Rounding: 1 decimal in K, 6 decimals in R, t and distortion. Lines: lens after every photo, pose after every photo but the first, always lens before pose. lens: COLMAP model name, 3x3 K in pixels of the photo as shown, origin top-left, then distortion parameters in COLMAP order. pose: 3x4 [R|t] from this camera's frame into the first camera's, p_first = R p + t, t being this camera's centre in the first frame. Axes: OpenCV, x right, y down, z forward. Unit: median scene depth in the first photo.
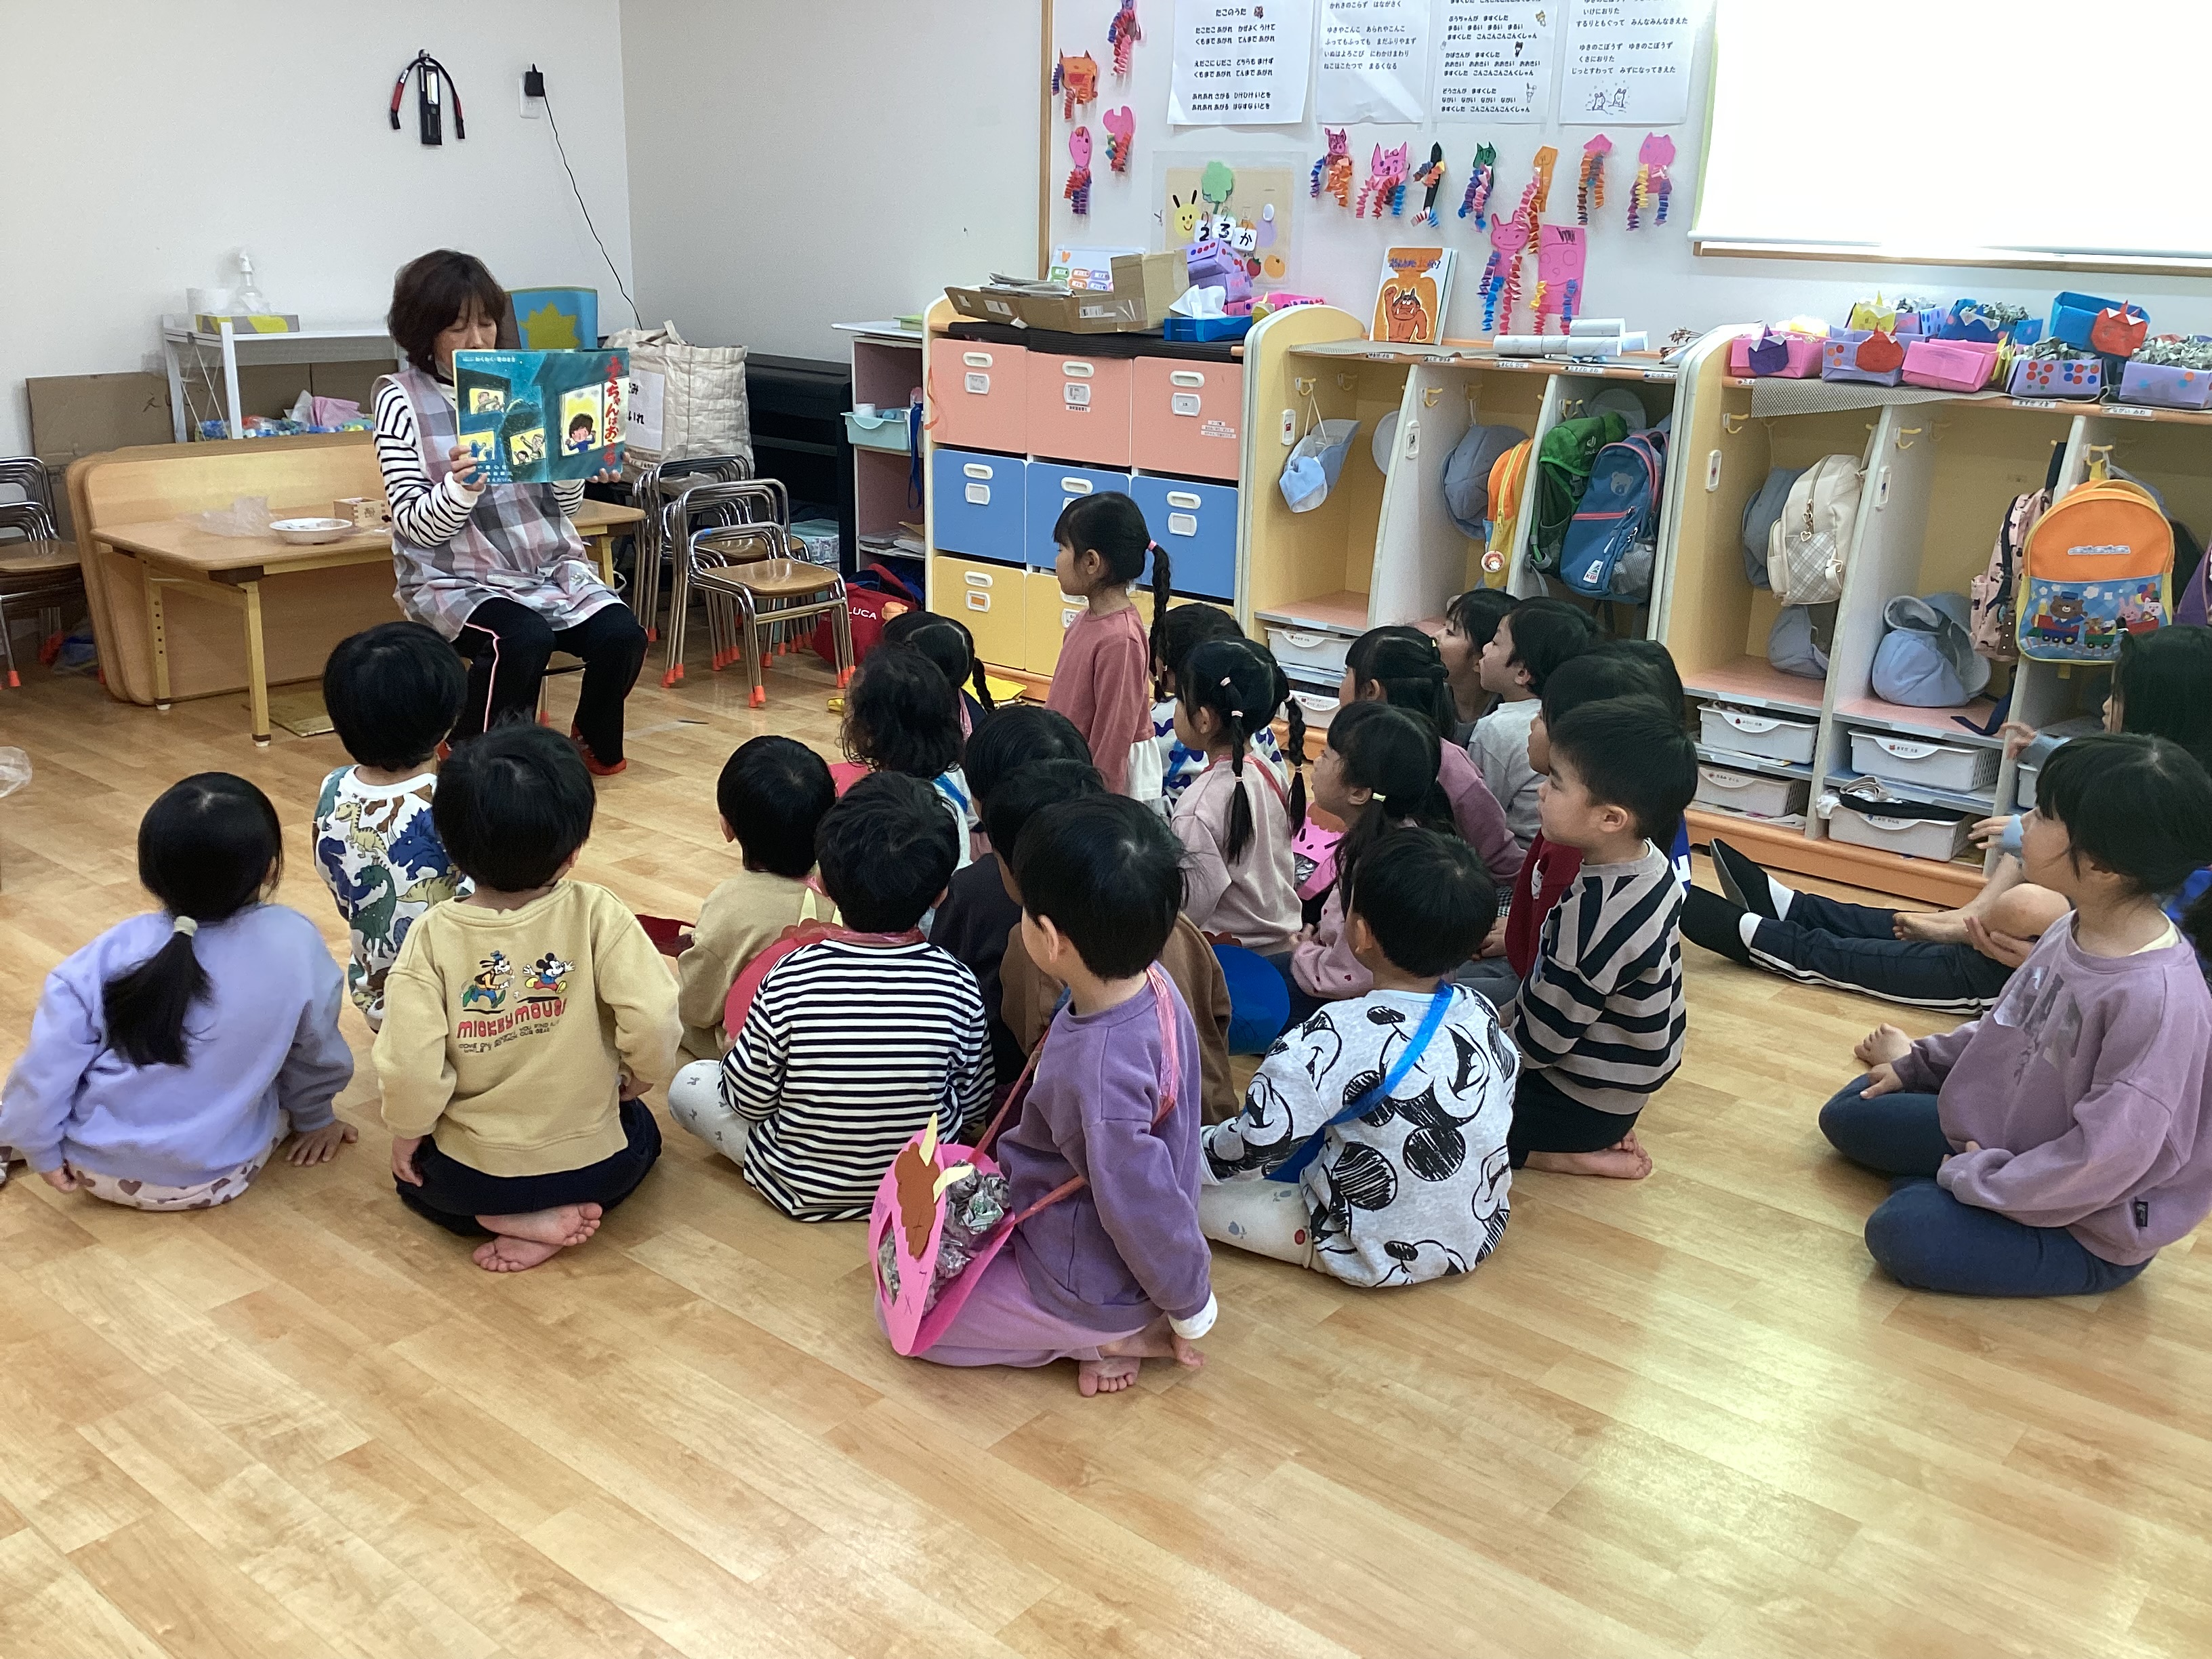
lens RADIAL K [[1998.3, 0, 1124.7], [0, 1998.3, 836.7], [0, 0, 1]] dist [0.037287, -0.082078]
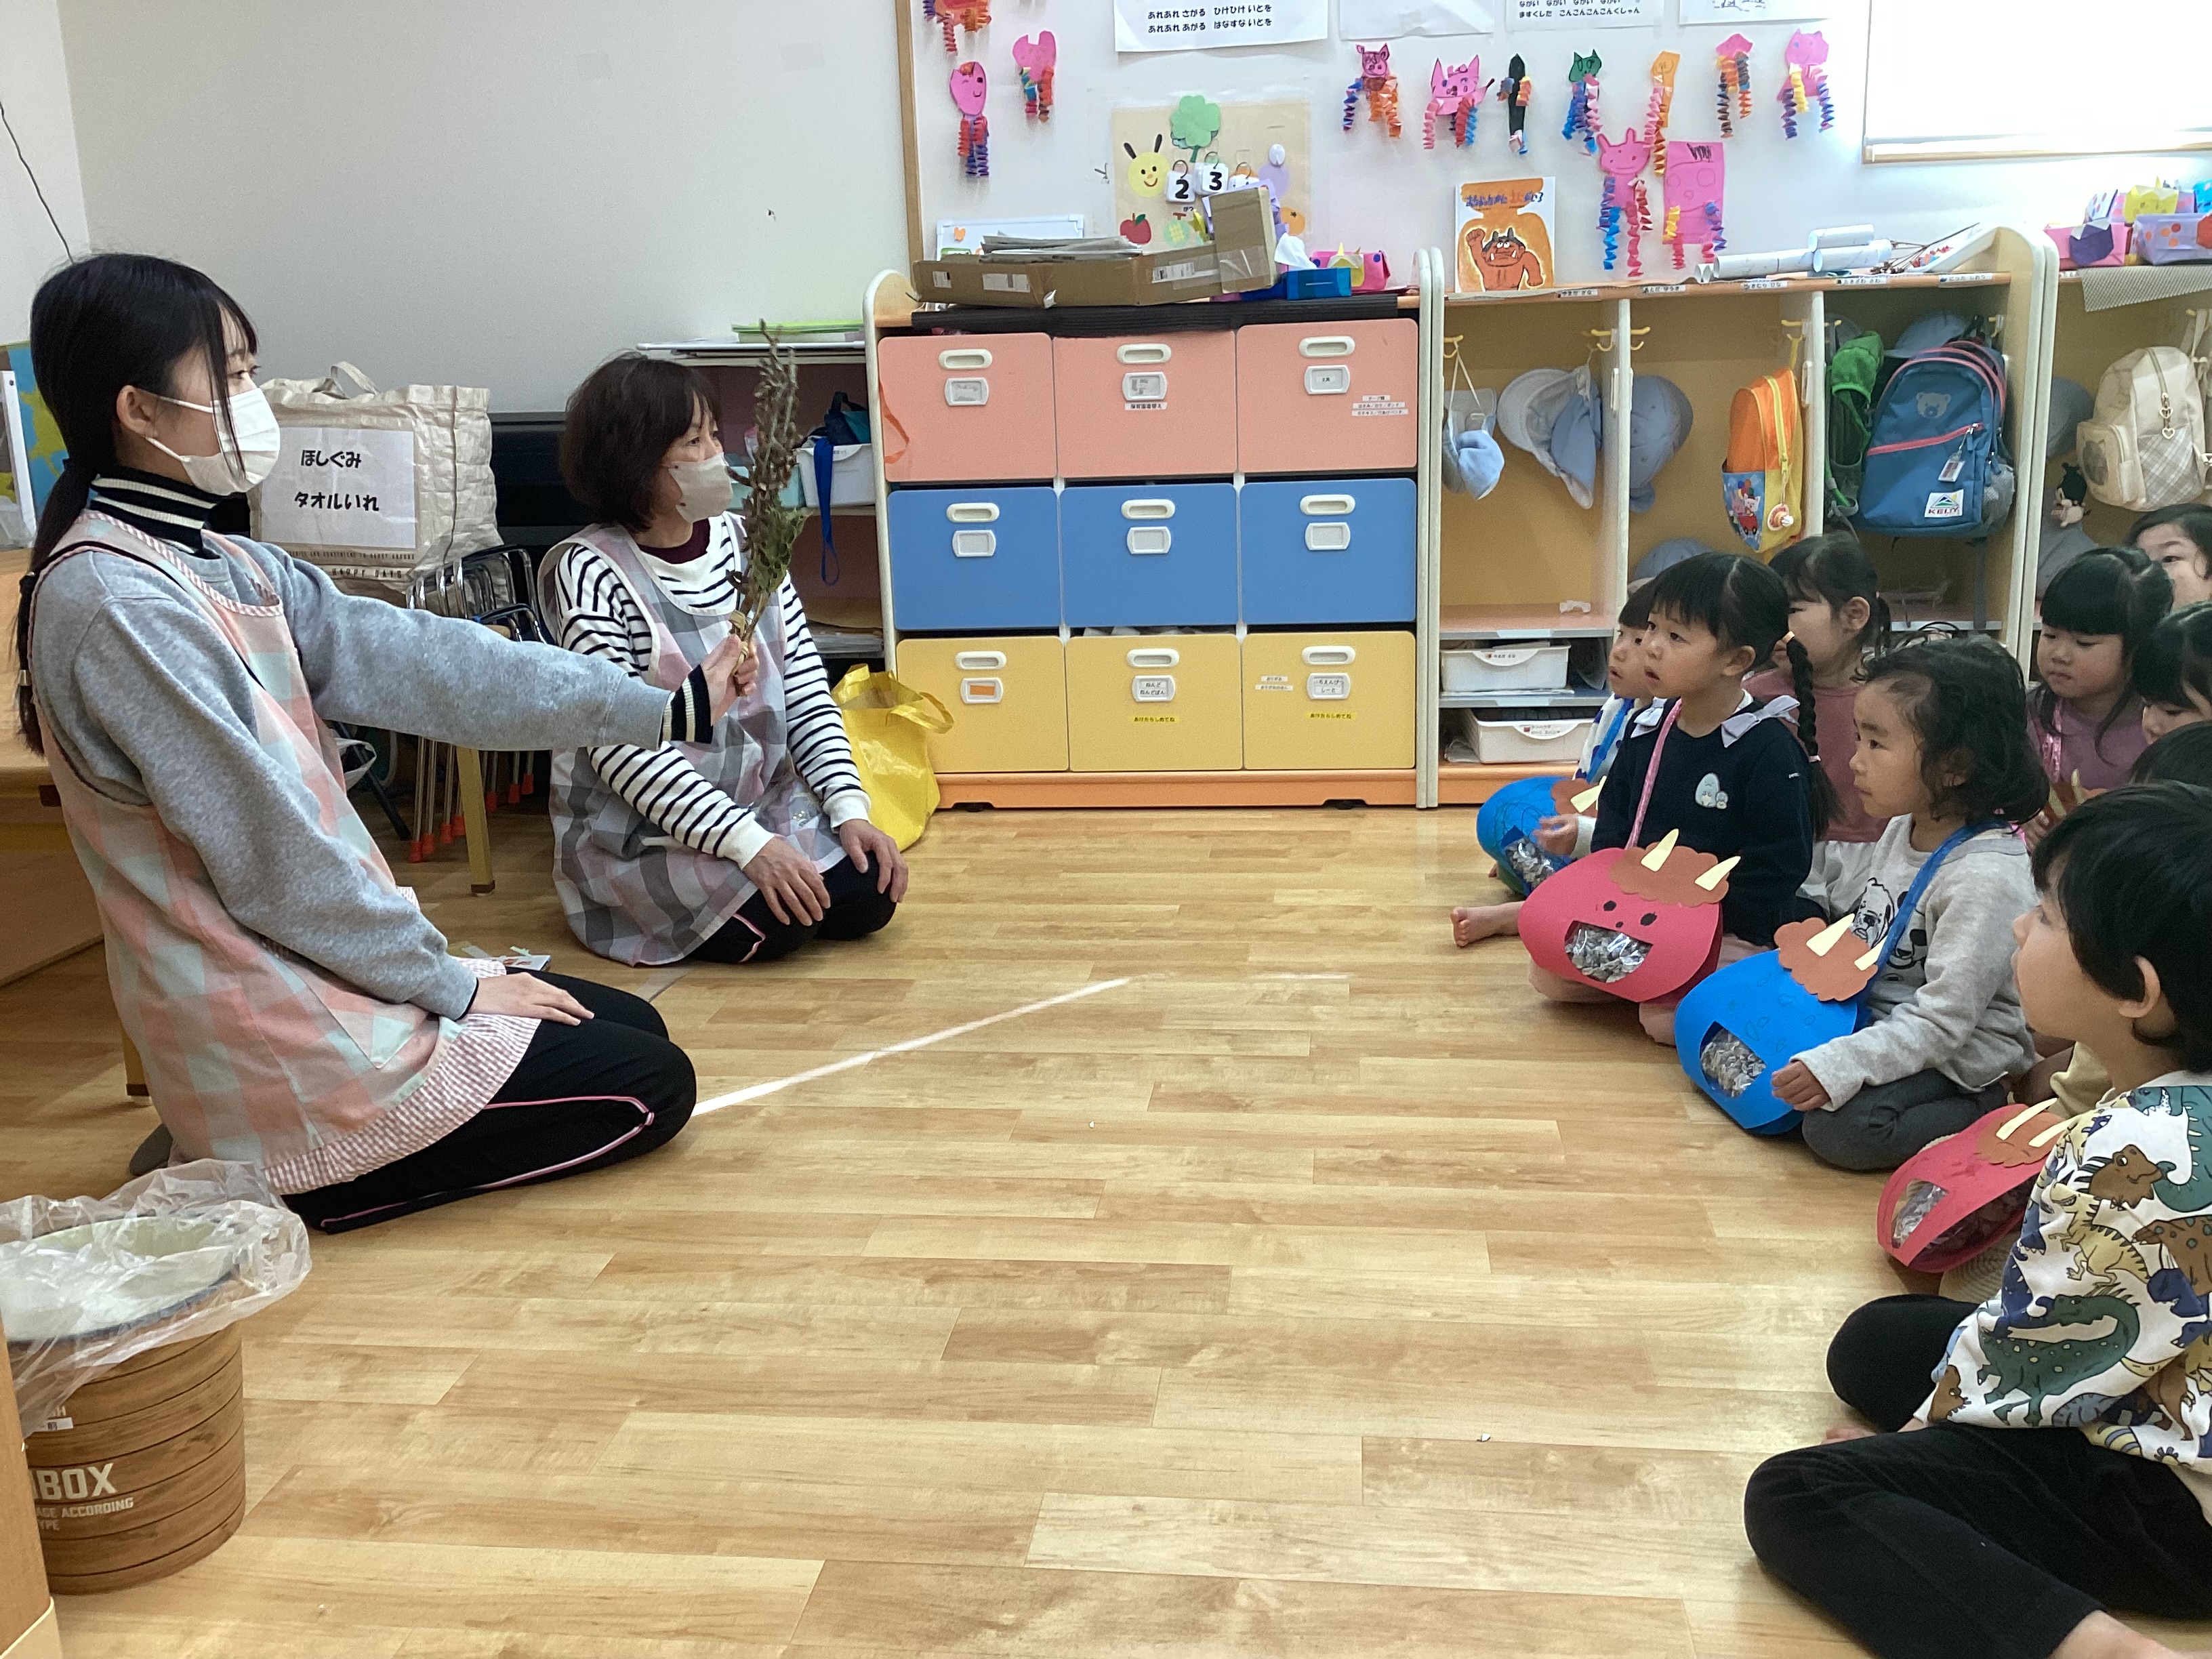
lens RADIAL K [[1998.3, 0, 1096.4], [0, 1998.3, 820.6], [0, 0, 1]] dist [0.037287, -0.082078]
pose [[0.837945, -0.173355, 0.517491, -0.463768], [0.215279, 0.976315, -0.021533, -0.051400], [-0.501501, 0.129448, 0.855418, 0.397243]]
